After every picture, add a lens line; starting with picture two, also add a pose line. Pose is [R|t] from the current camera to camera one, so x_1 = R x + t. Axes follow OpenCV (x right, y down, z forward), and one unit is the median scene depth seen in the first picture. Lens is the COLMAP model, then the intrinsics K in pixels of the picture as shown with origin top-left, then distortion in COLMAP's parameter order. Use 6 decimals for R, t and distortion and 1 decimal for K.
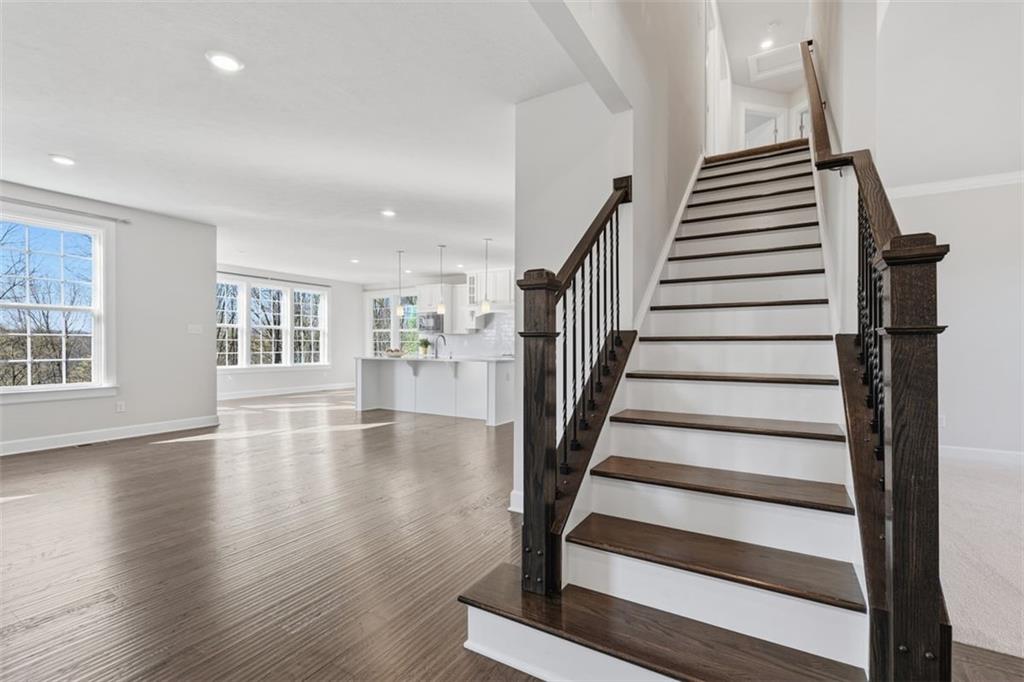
lens RADIAL K [[457.4, 0, 510.0], [0, 457.4, 341.2], [0, 0, 1]] dist [0.000073, 0.000080]
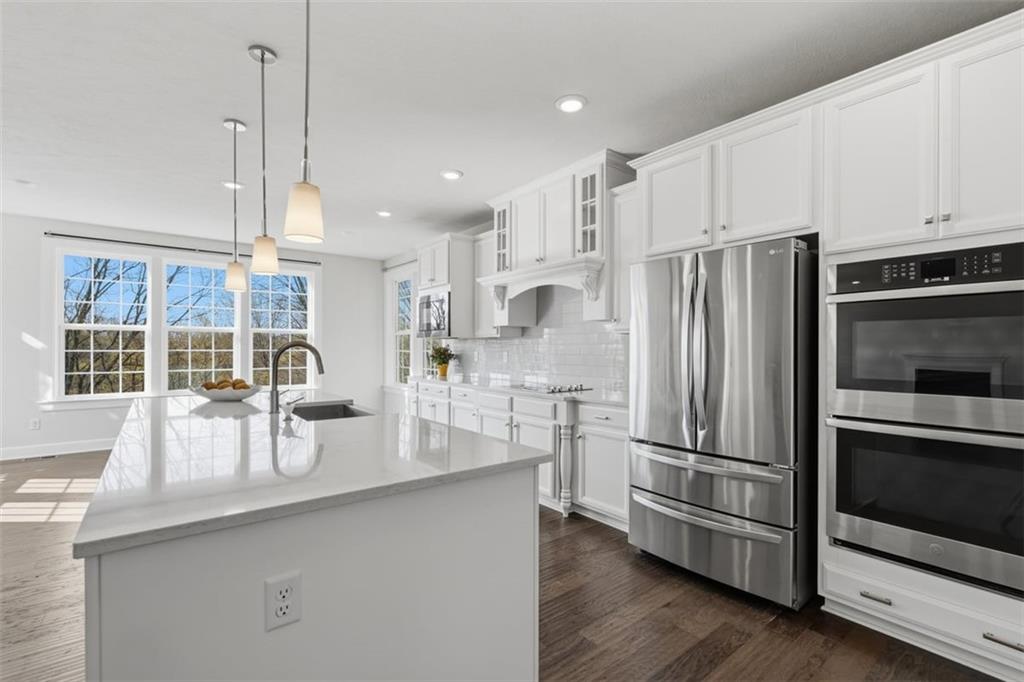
lens RADIAL K [[454.7, 0, 512.2], [0, 454.7, 347.0], [0, 0, 1]] dist [-0.001235, -0.000481]
pose [[0.934635, -0.001060, -0.355608, 0.084179], [0.003707, 0.999970, 0.006762, -0.009689], [0.355590, -0.007638, 0.934611, 0.578152]]
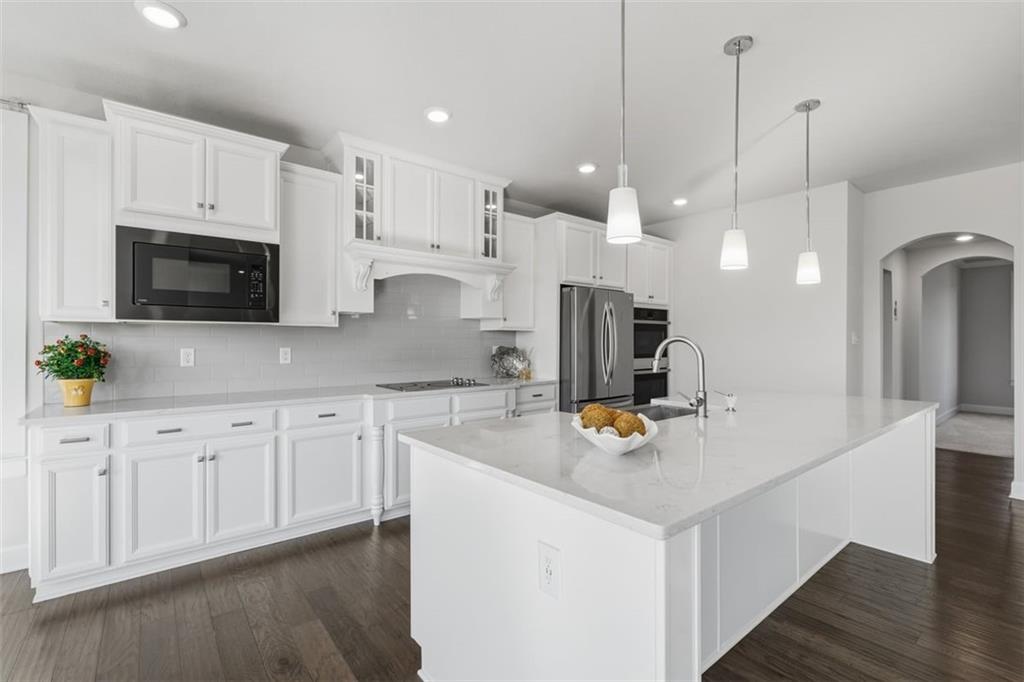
lens RADIAL K [[452.9, 0, 513.5], [0, 452.9, 339.2], [0, 0, 1]] dist [0.000167, 0.000156]
pose [[0.348855, -0.002388, 0.937174, -0.355625], [-0.012918, 0.999889, 0.007357, -0.011938], [-0.937088, -0.014673, 0.348785, 0.769170]]
